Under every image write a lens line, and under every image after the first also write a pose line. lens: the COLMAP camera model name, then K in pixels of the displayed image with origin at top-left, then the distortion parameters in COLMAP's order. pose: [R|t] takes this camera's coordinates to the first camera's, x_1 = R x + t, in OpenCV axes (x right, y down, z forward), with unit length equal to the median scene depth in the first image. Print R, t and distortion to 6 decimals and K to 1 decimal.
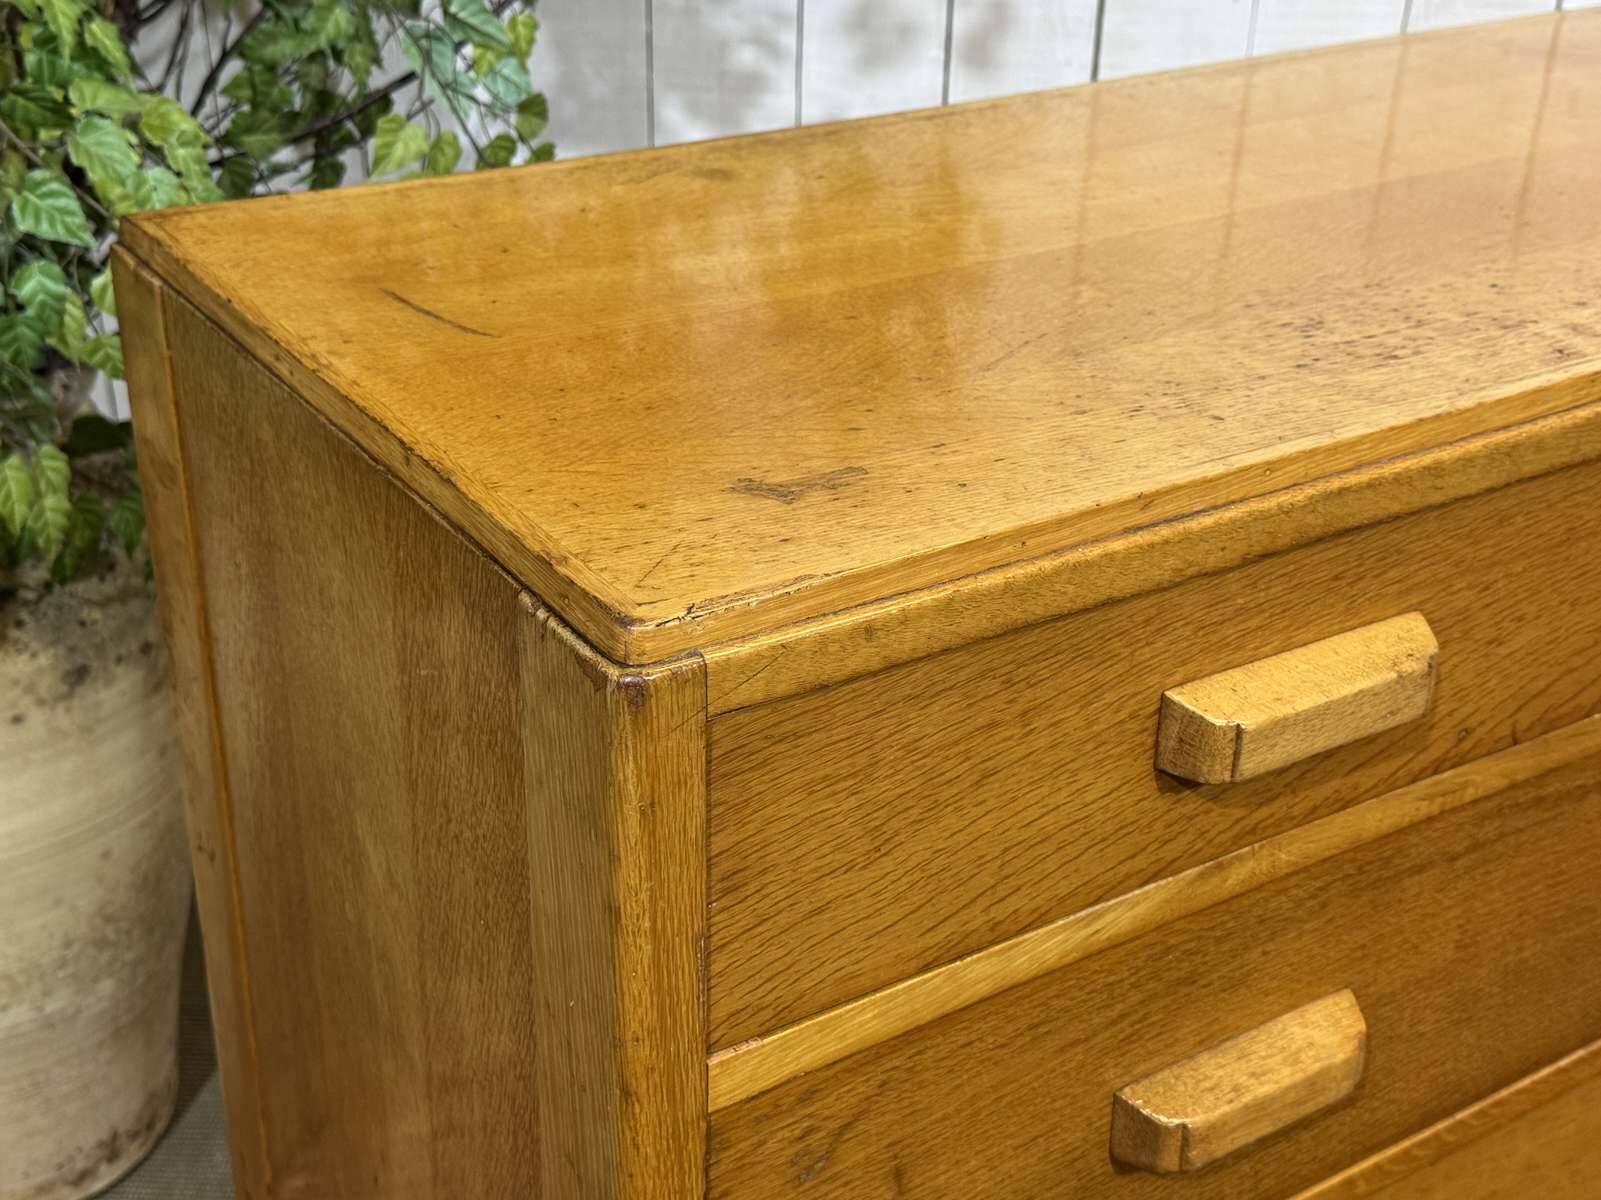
lens RADIAL K [[2059.5, 0, 793.3], [0, 2059.5, 585.5], [0, 0, 1]] dist [0.089127, 0.000000]
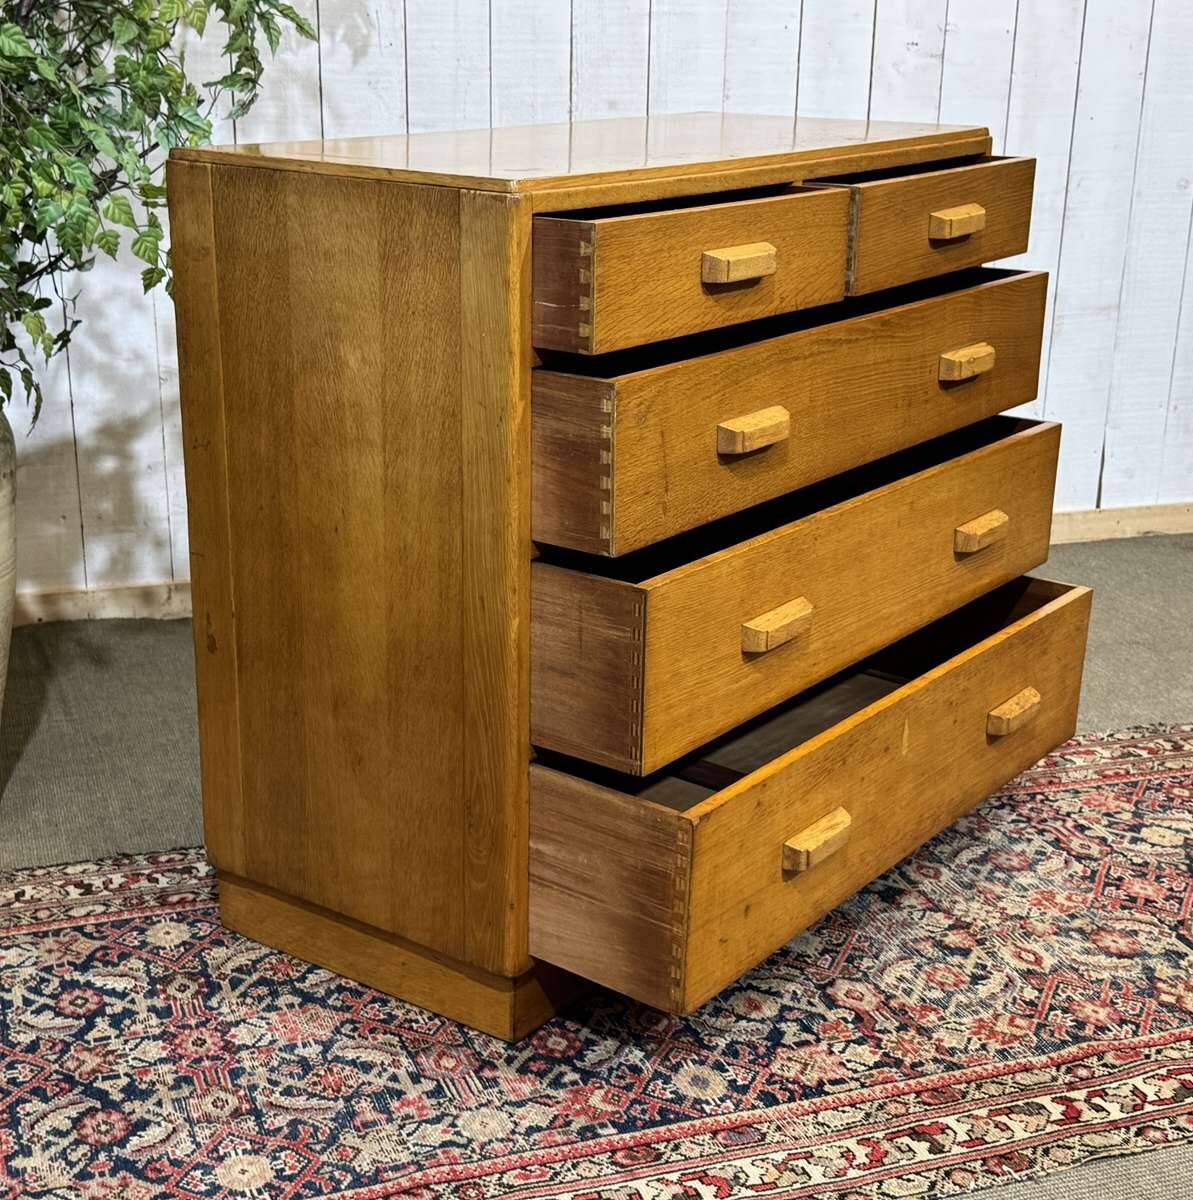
lens RADIAL K [[1893.5, 0, 596.3], [0, 1893.5, 597.1], [0, 0, 1]] dist [0.118005, 0.000000]
pose [[0.932840, -0.111367, 0.342646, -0.752299], [0.159992, 0.980160, -0.116999, 0.737702], [-0.322818, 0.163962, 0.932151, -1.256530]]
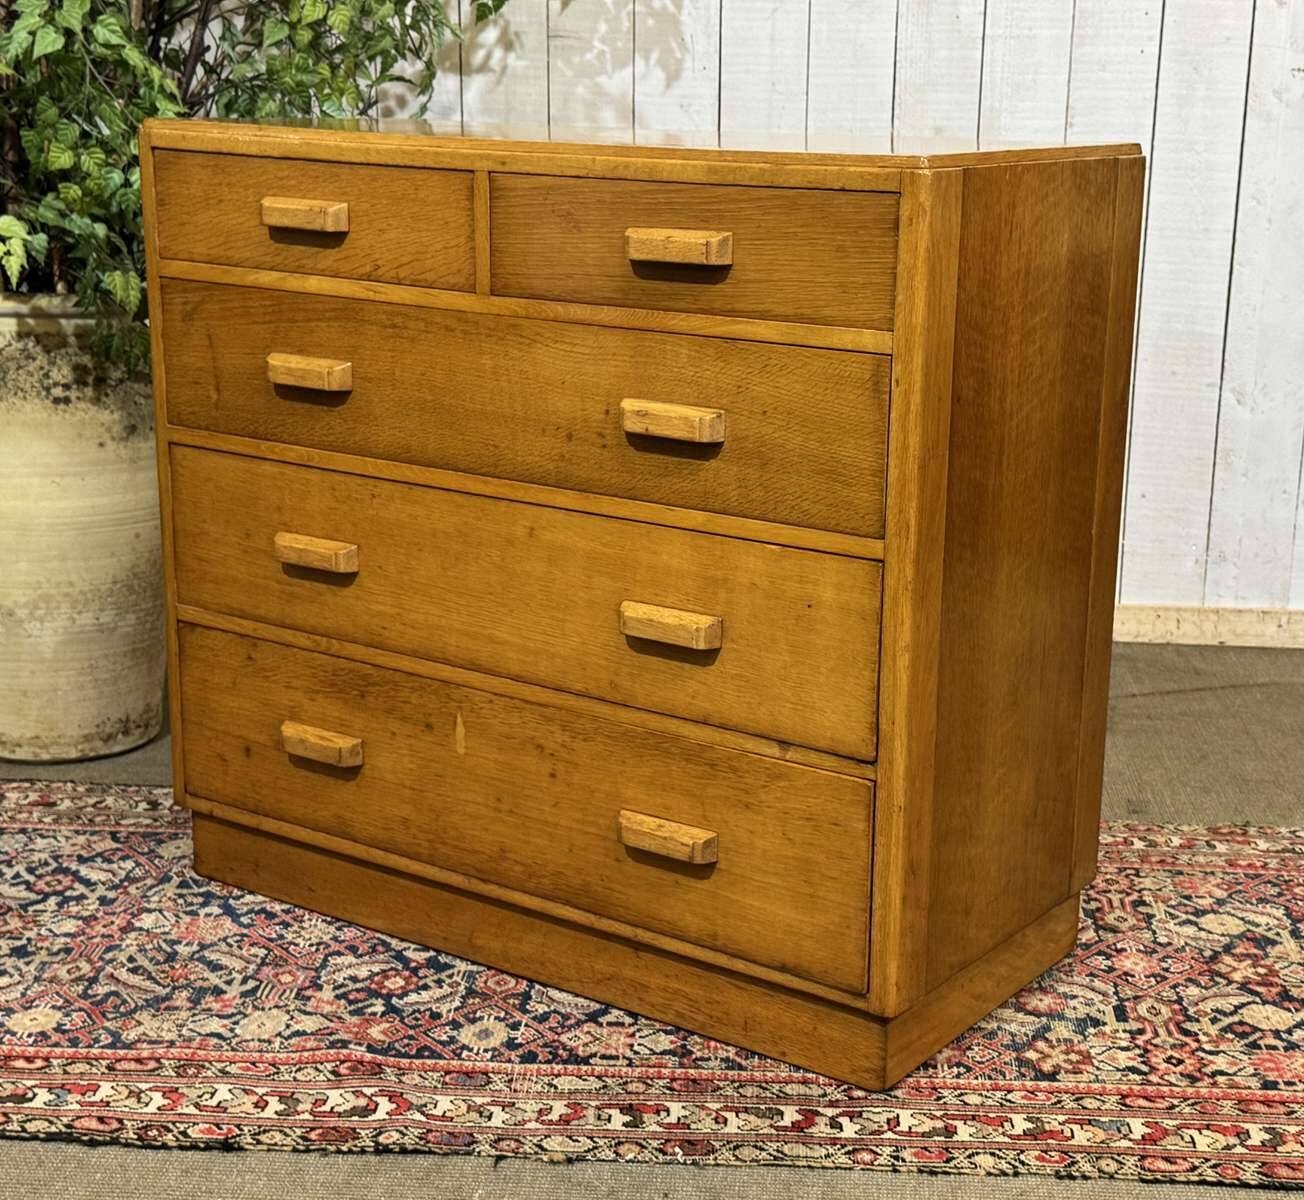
lens RADIAL K [[2091.9, 0, 711.0], [0, 2091.9, 615.8], [0, 0, 1]] dist [0.092512, 0.000000]
pose [[0.999414, 0.006159, -0.033676, 0.509645], [-0.012954, 0.978580, -0.205460, 1.103909], [0.031689, 0.205775, 0.978086, -1.668718]]
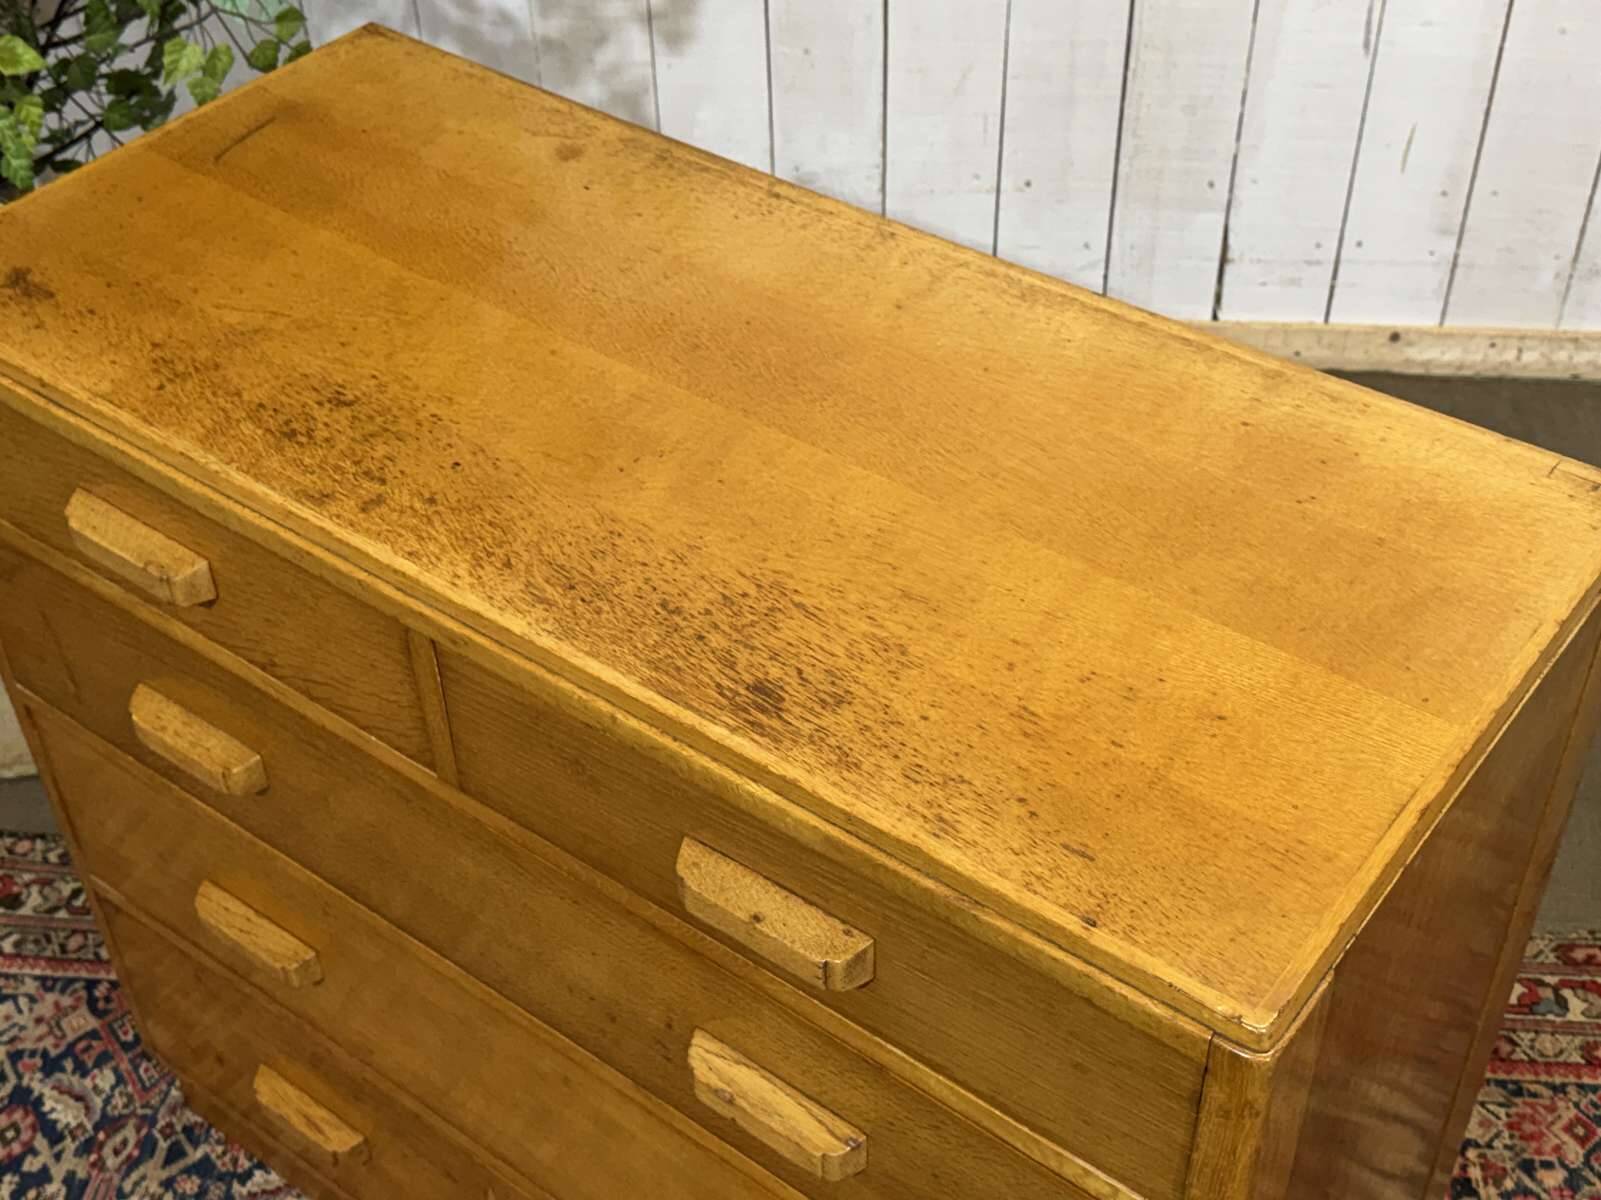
lens RADIAL K [[2059.5, 0, 778.9], [0, 2059.5, 611.2], [0, 0, 1]] dist [0.089127, 0.000000]
pose [[0.995620, 0.016159, -0.092082, 0.506455], [0.008924, 0.964027, 0.265655, -0.342196], [0.093062, -0.265313, 0.959661, -0.574846]]
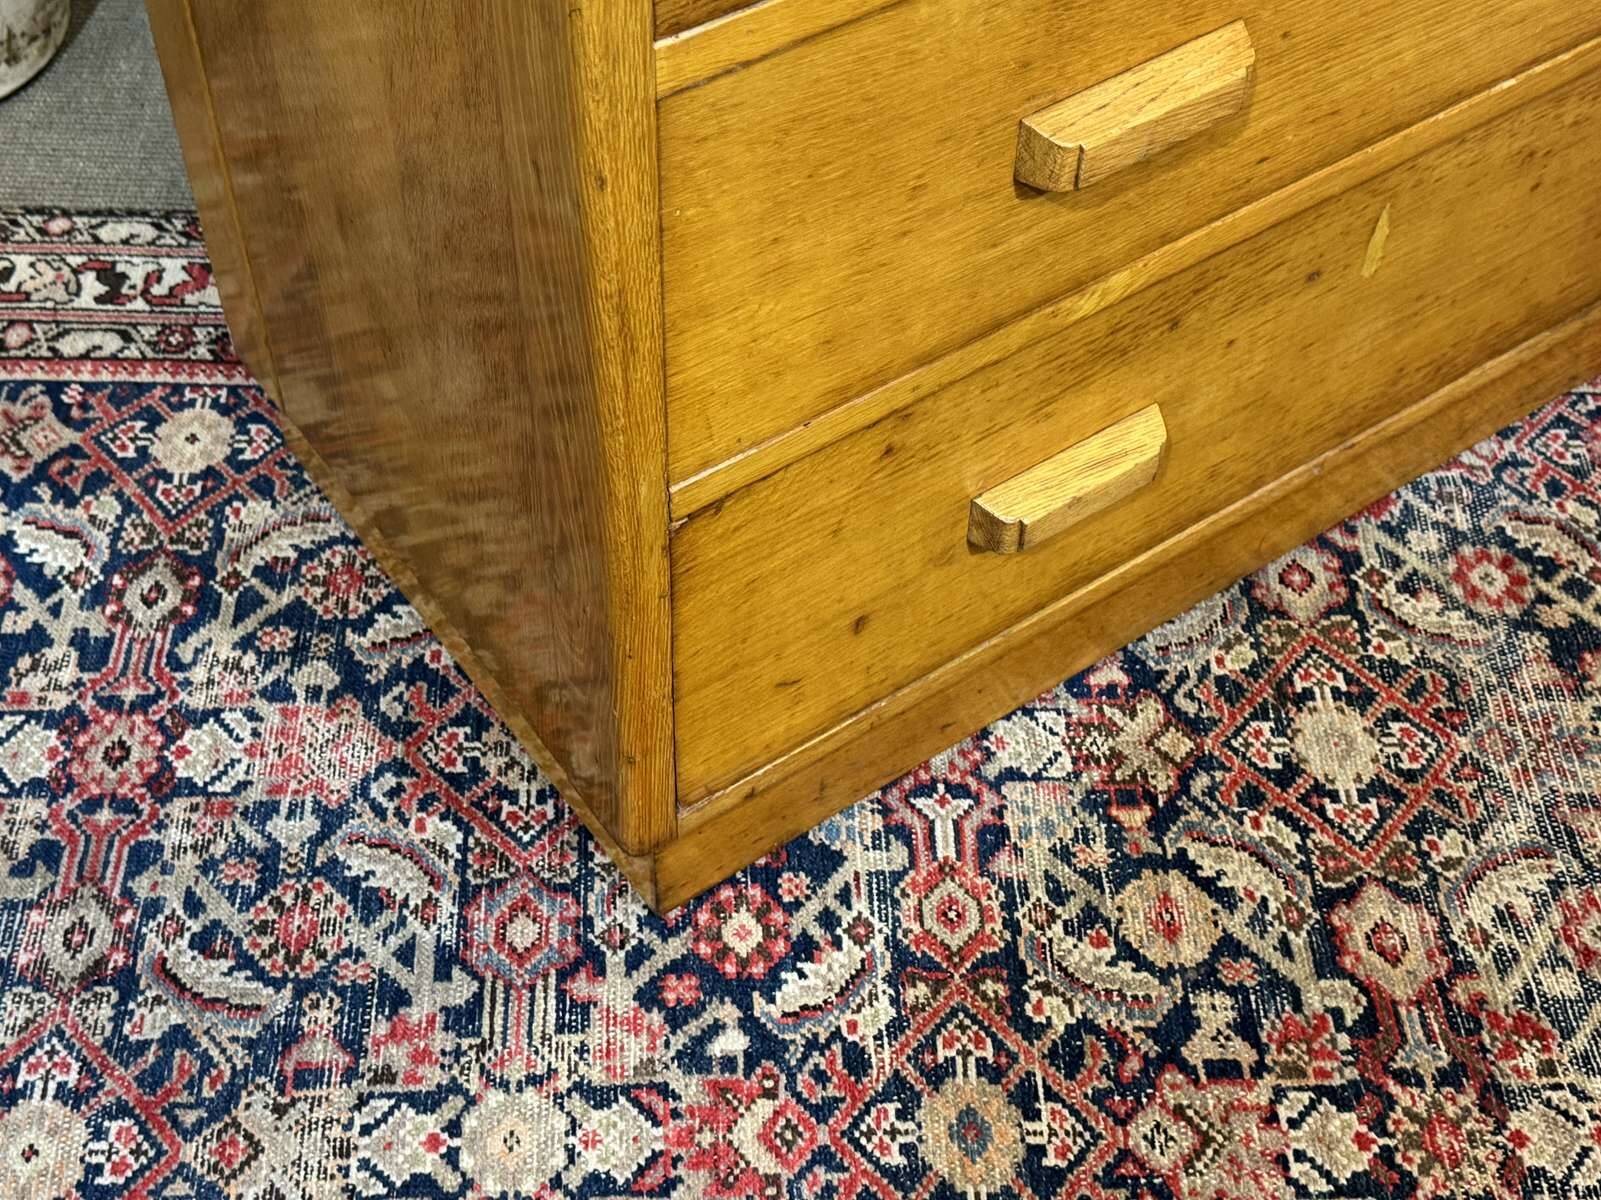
lens RADIAL K [[2059.5, 0, 789.5], [0, 2059.5, 624.5], [0, 0, 1]] dist [0.089127, 0.000000]
pose [[0.999074, -0.028343, 0.032371, -0.014809], [0.012999, 0.916043, 0.400869, 0.265561], [-0.041015, -0.400077, 0.915563, 0.004114]]
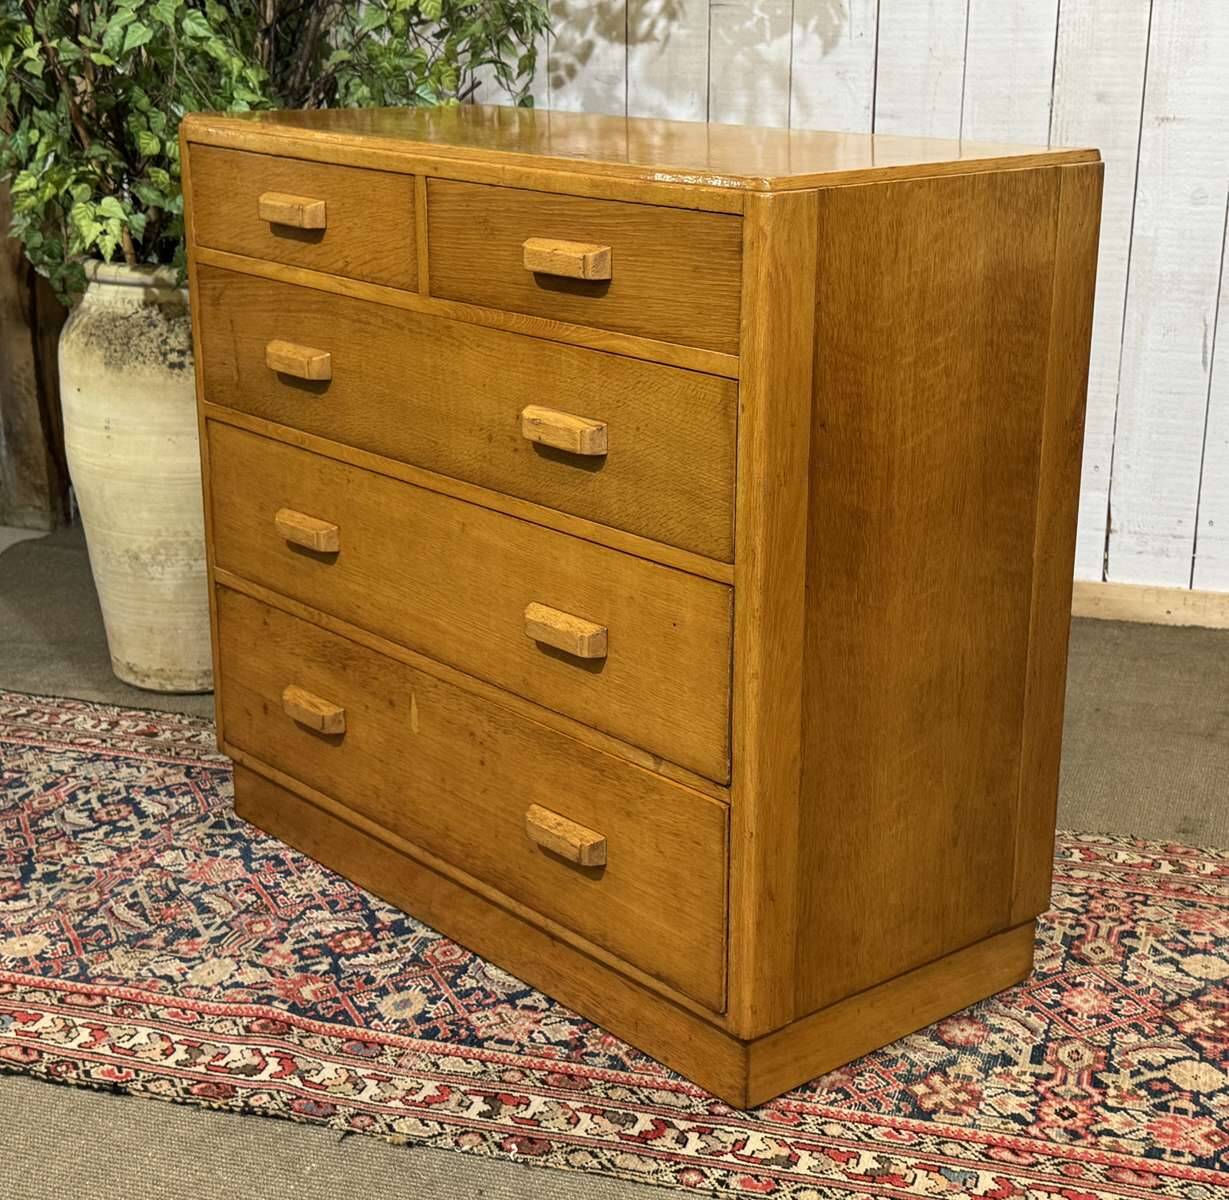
lens RADIAL K [[2016.1, 0, 629.9], [0, 2016.1, 611.3], [0, 0, 1]] dist [0.097517, 0.000000]
pose [[0.957503, 0.070232, -0.279742, 1.143722], [-0.114832, 0.982542, -0.146371, 0.924376], [0.264579, 0.172274, 0.948852, -1.520272]]
